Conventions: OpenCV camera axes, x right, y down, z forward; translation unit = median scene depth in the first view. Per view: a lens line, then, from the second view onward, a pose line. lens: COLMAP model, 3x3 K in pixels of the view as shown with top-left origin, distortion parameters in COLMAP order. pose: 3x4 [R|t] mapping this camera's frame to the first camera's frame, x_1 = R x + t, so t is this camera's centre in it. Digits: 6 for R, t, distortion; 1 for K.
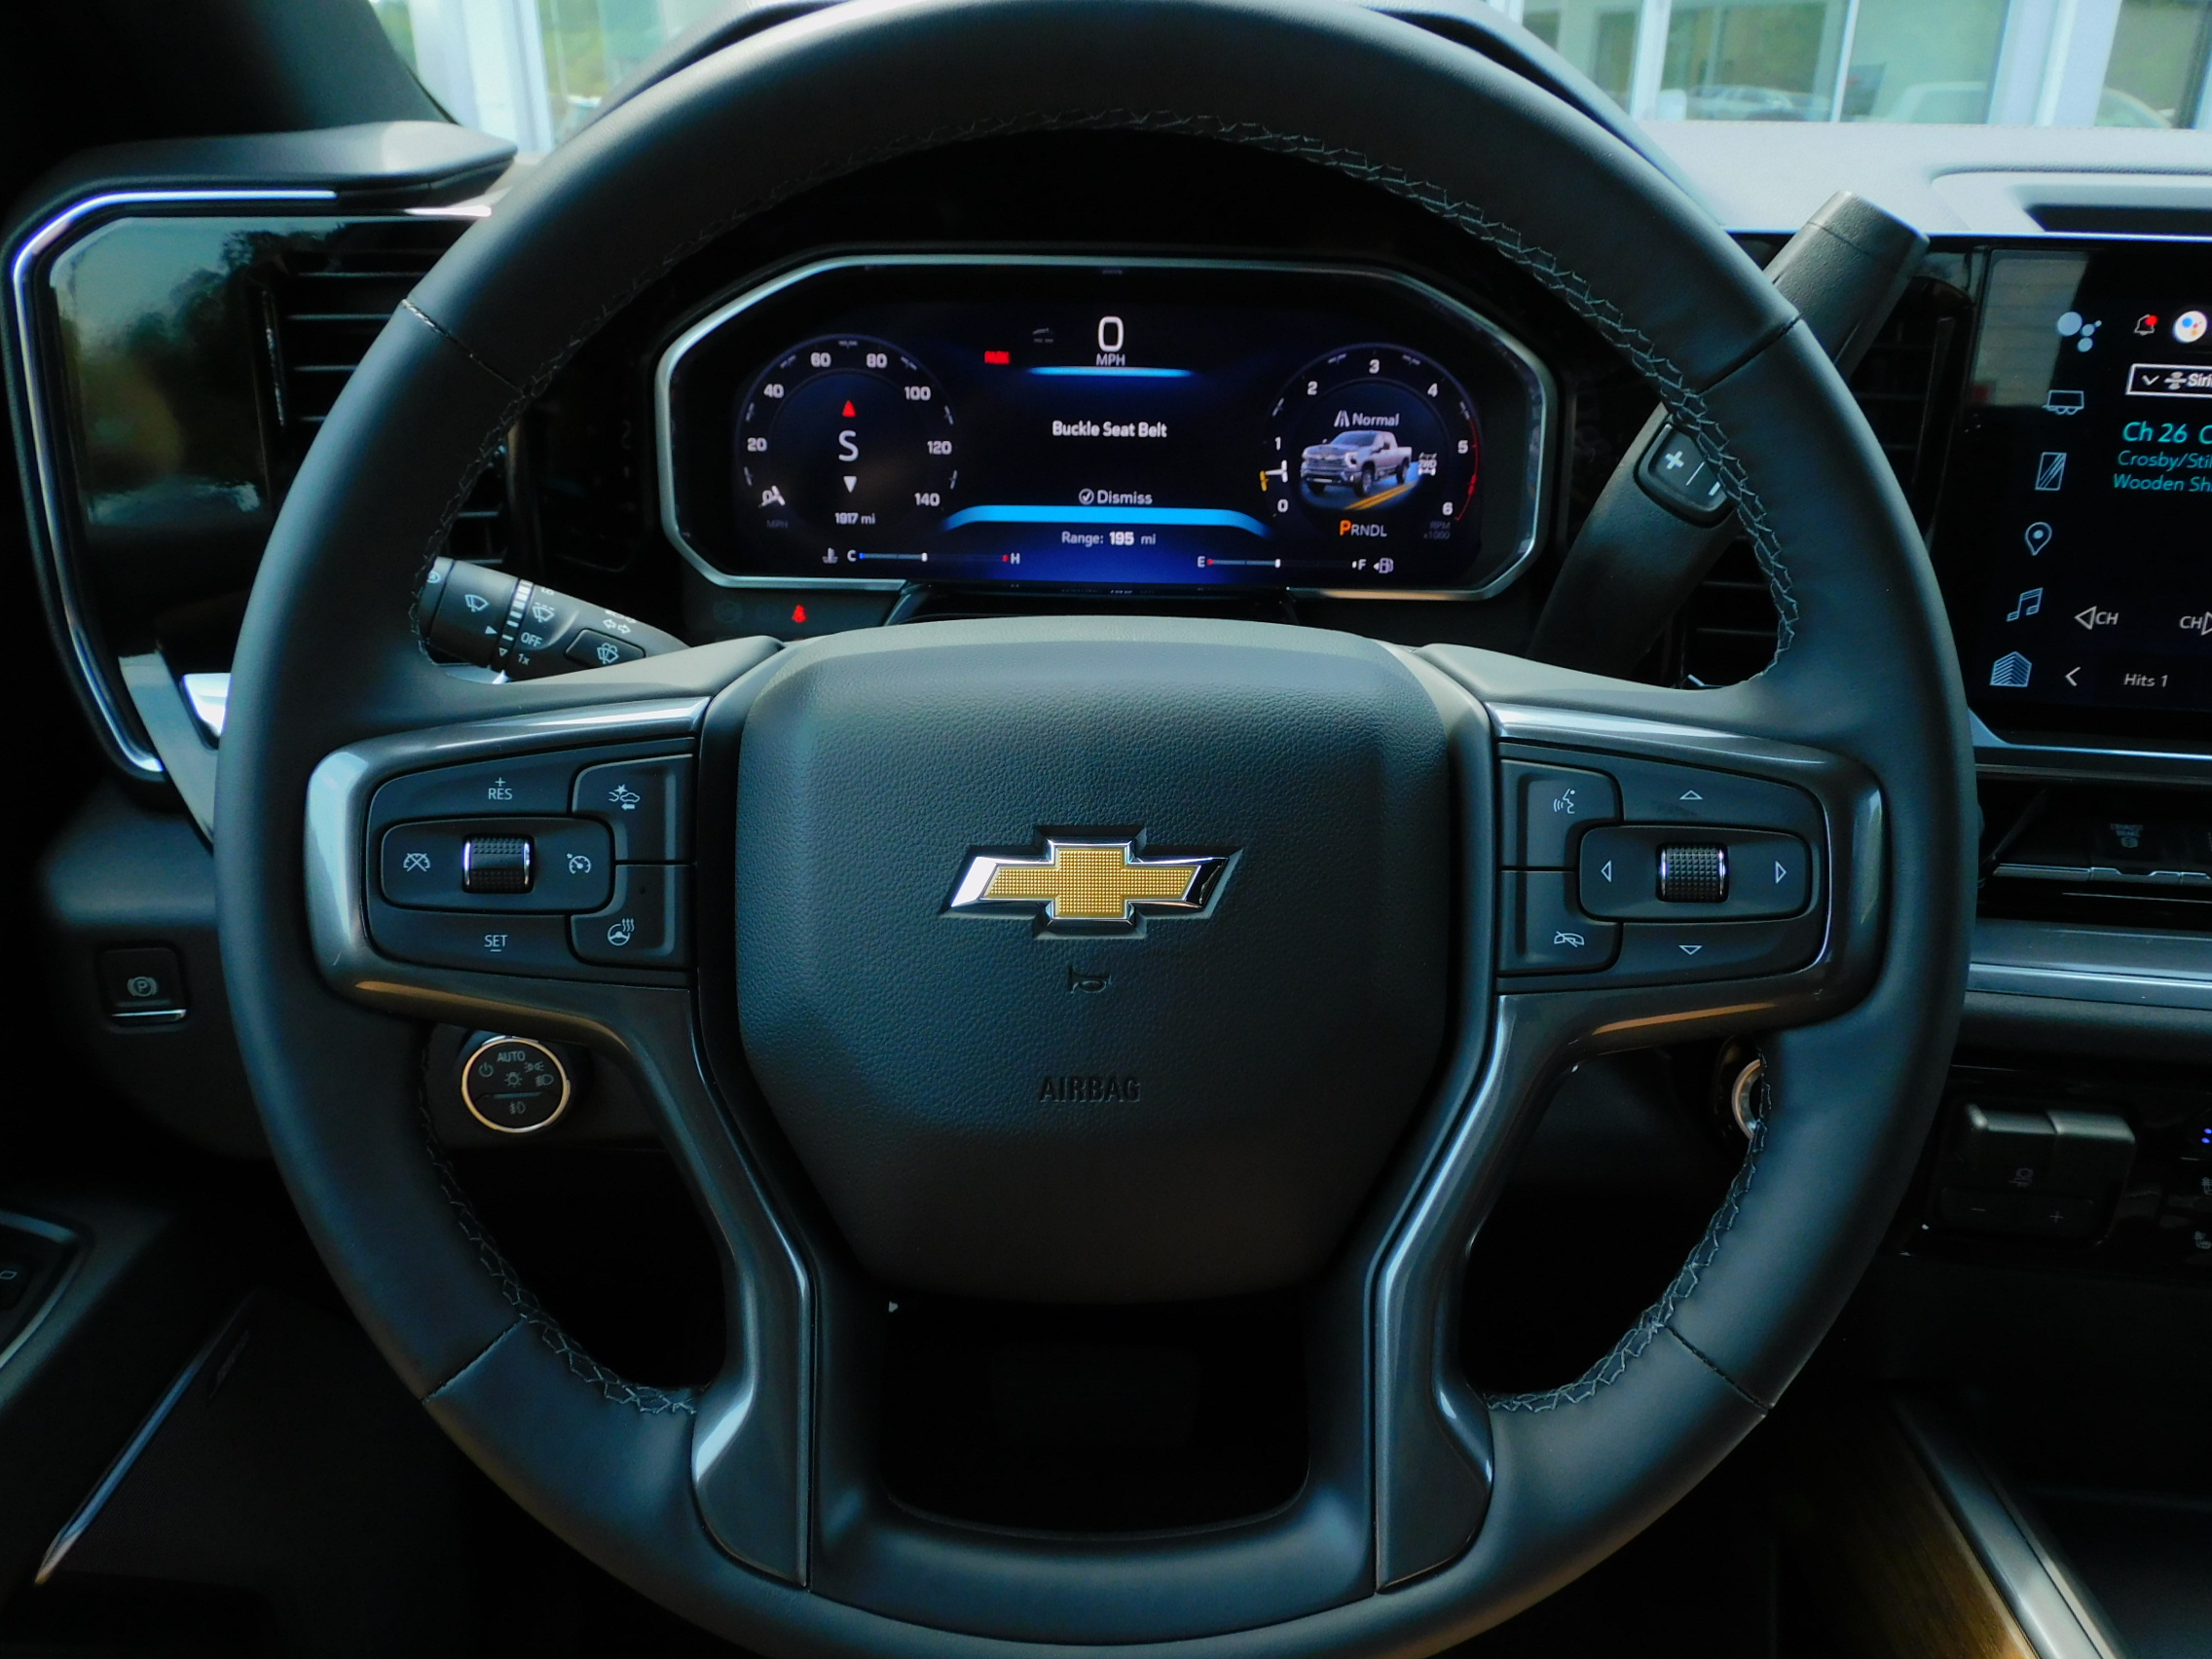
lens RADIAL K [[1775.2, 0, 1120.3], [0, 1775.2, 814.6], [0, 0, 1]] dist [-0.010036, -0.007336]
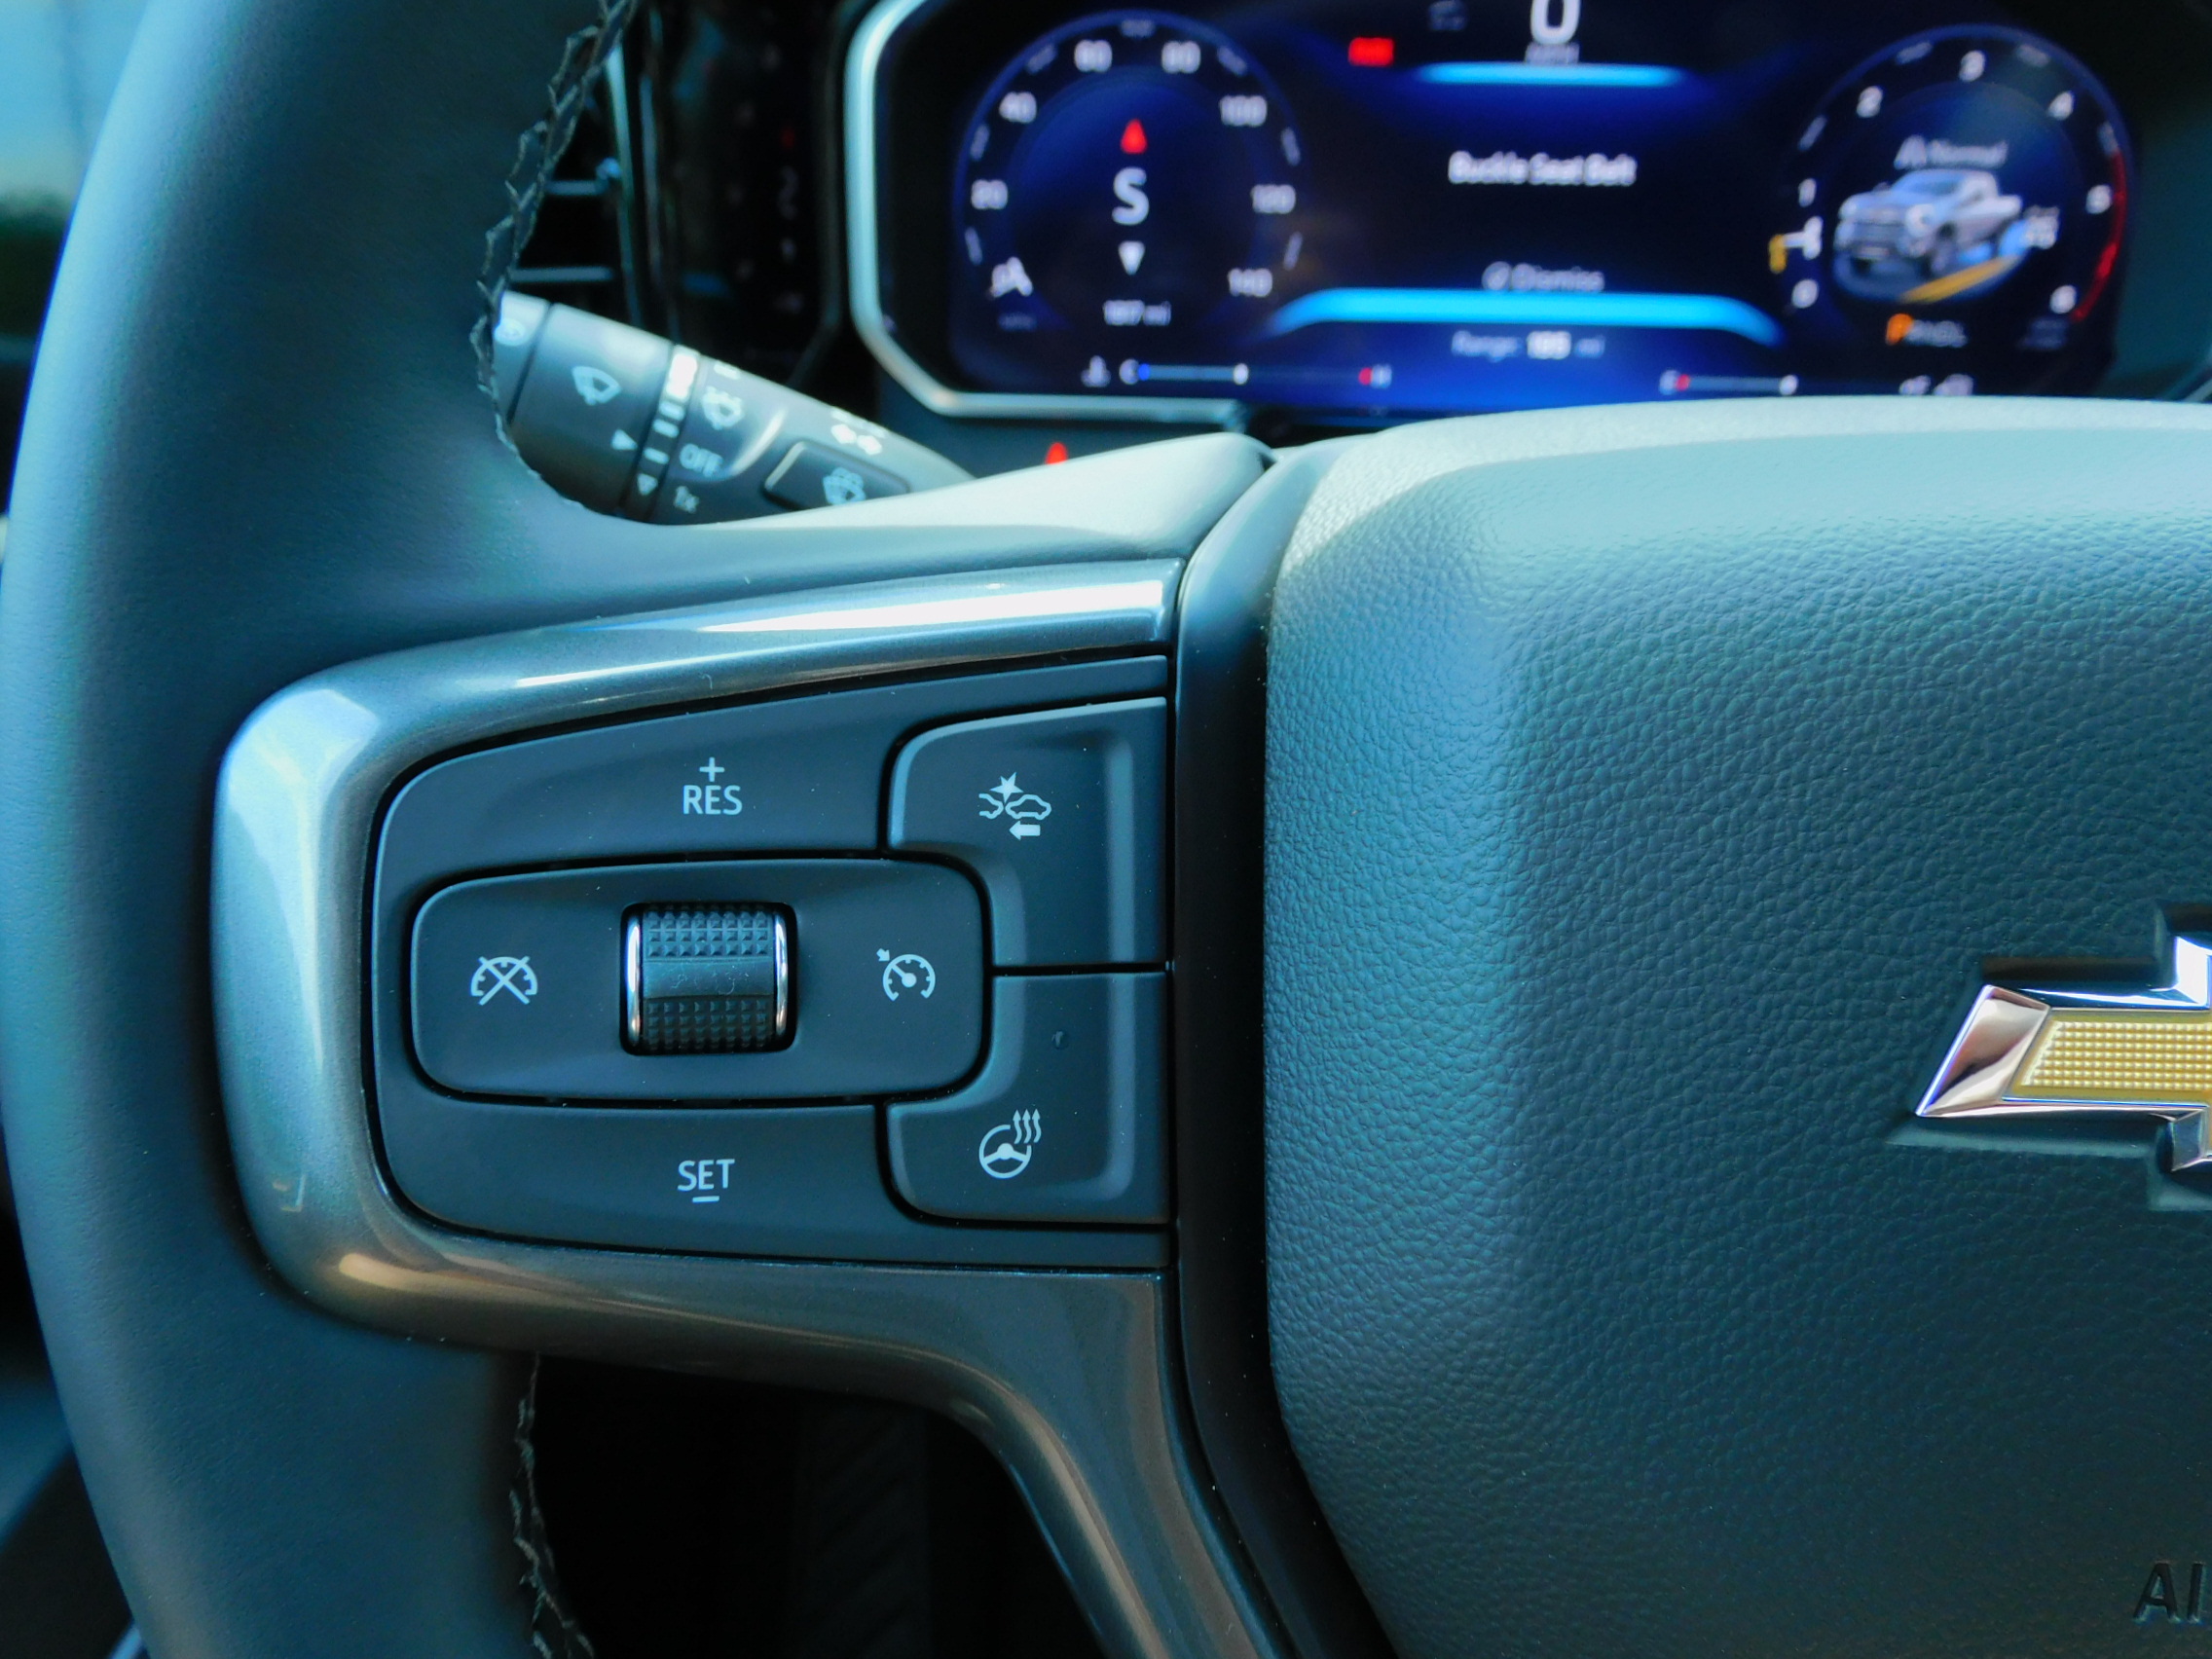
lens RADIAL K [[1775.2, 0, 1098.9], [0, 1775.2, 836.0], [0, 0, 1]] dist [-0.010036, -0.007336]
pose [[0.999434, 0.009575, -0.032235, -0.197546], [-0.007576, 0.998074, 0.061570, -0.022303], [0.032763, -0.061291, 0.997582, 0.479826]]
